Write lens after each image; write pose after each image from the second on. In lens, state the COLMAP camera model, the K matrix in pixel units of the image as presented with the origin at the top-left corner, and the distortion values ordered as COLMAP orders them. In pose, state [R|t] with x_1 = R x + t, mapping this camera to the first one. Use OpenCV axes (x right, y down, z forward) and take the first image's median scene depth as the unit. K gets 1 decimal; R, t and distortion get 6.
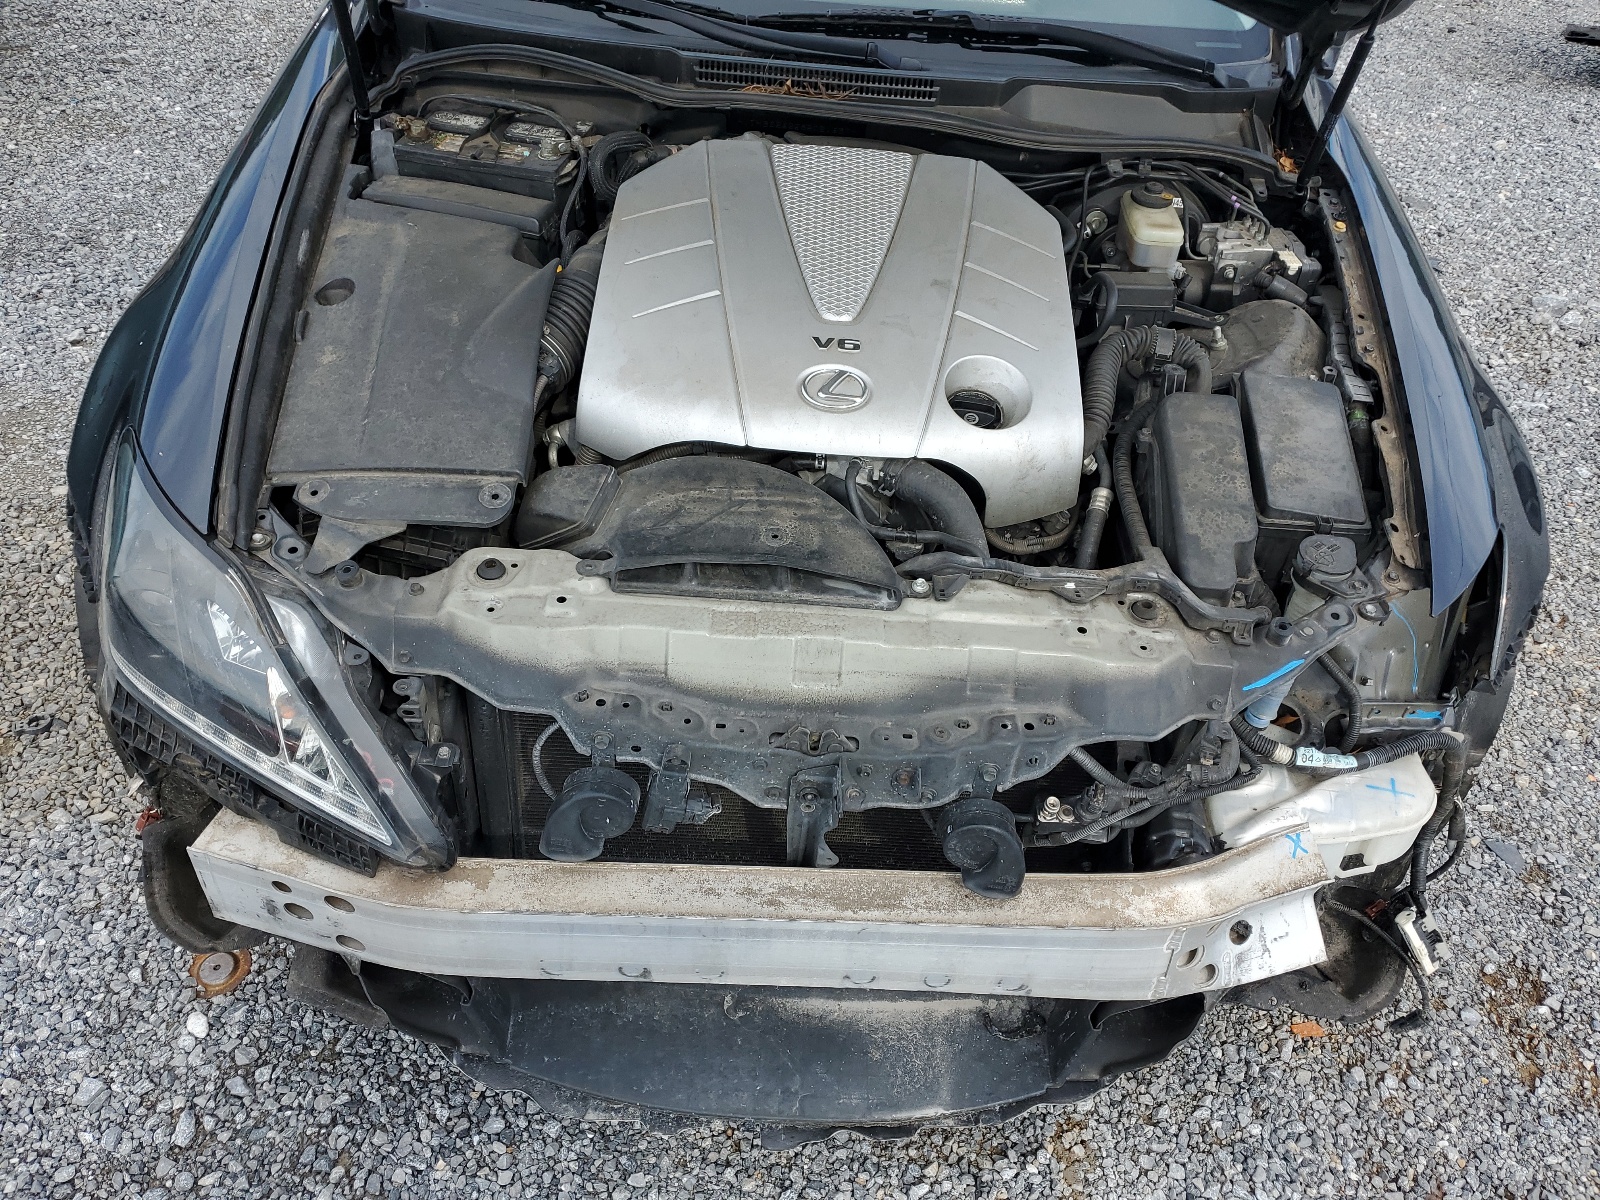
lens RADIAL K [[1230.8, 0, 812.6], [0, 1230.8, 596.9], [0, 0, 1]] dist [0.025083, -0.005620]
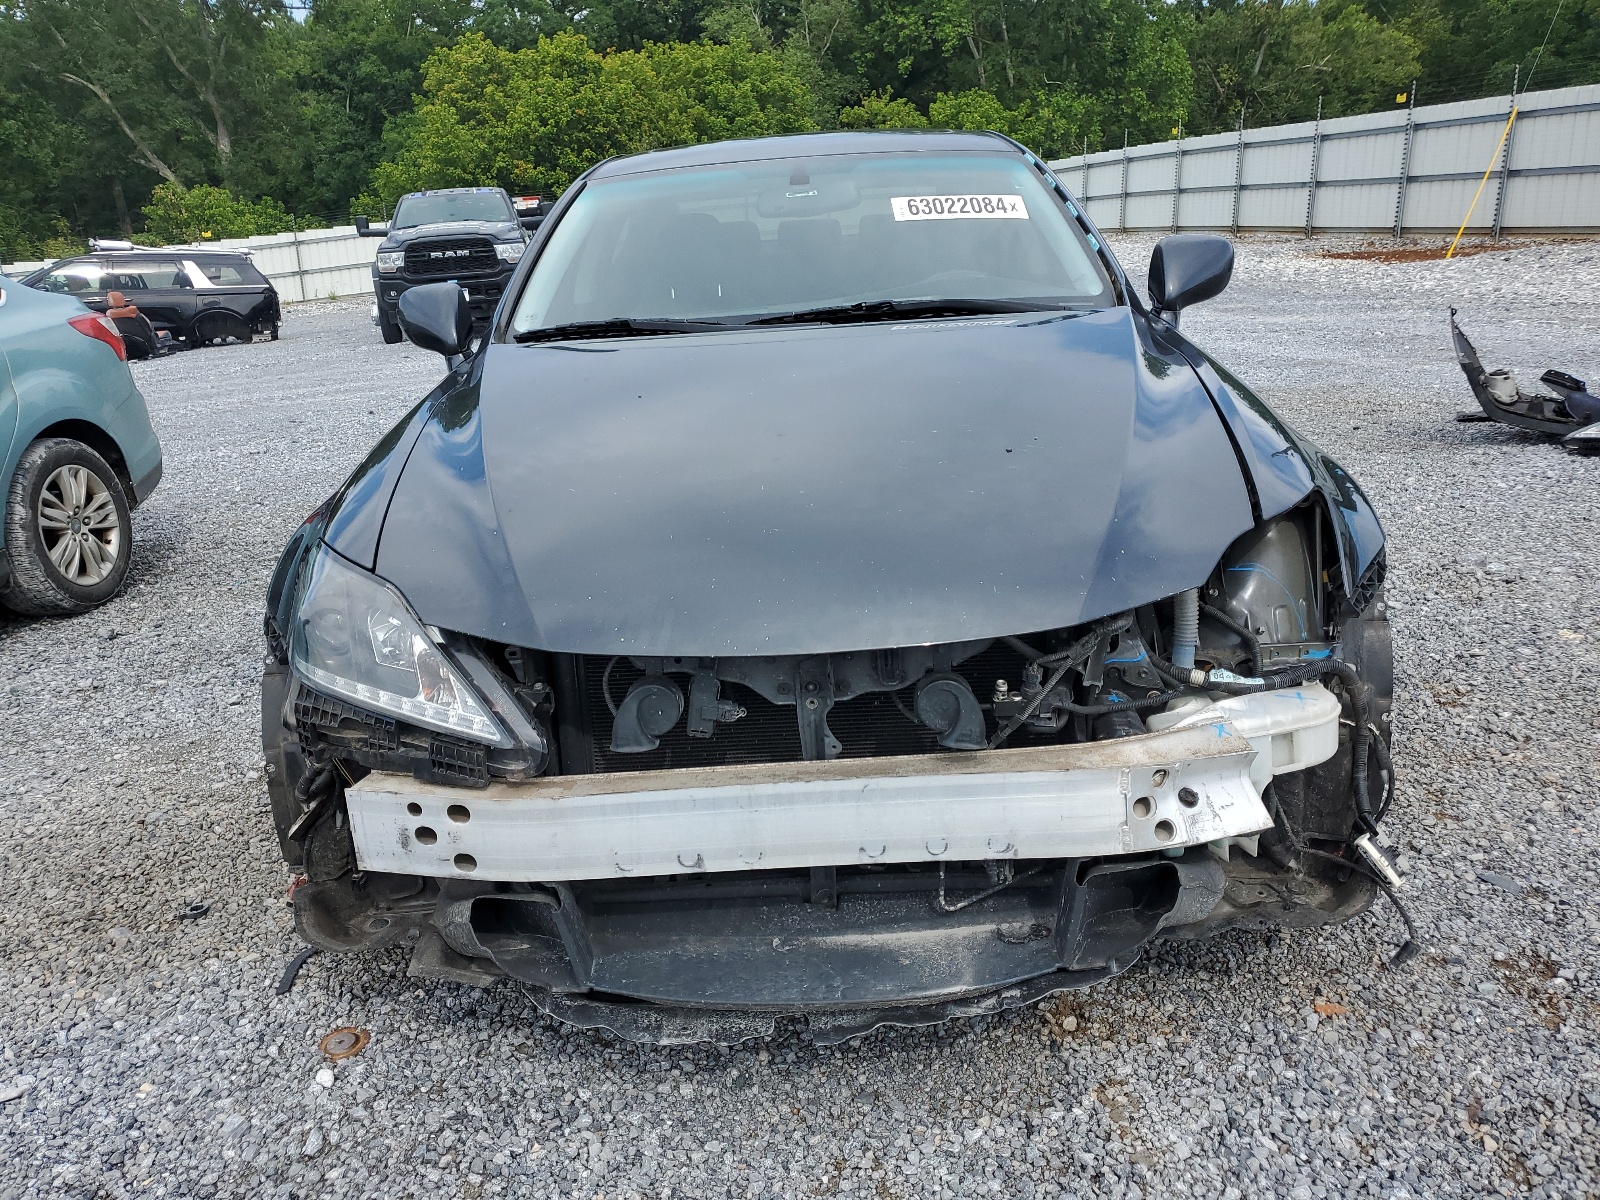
lens RADIAL K [[1230.8, 0, 790.5], [0, 1230.8, 604.1], [0, 0, 1]] dist [0.025083, -0.005620]
pose [[0.990486, -0.130039, -0.045038, 0.035547], [0.099006, 0.900653, -0.423109, 0.486506], [0.095584, 0.414625, 0.904959, -0.170493]]
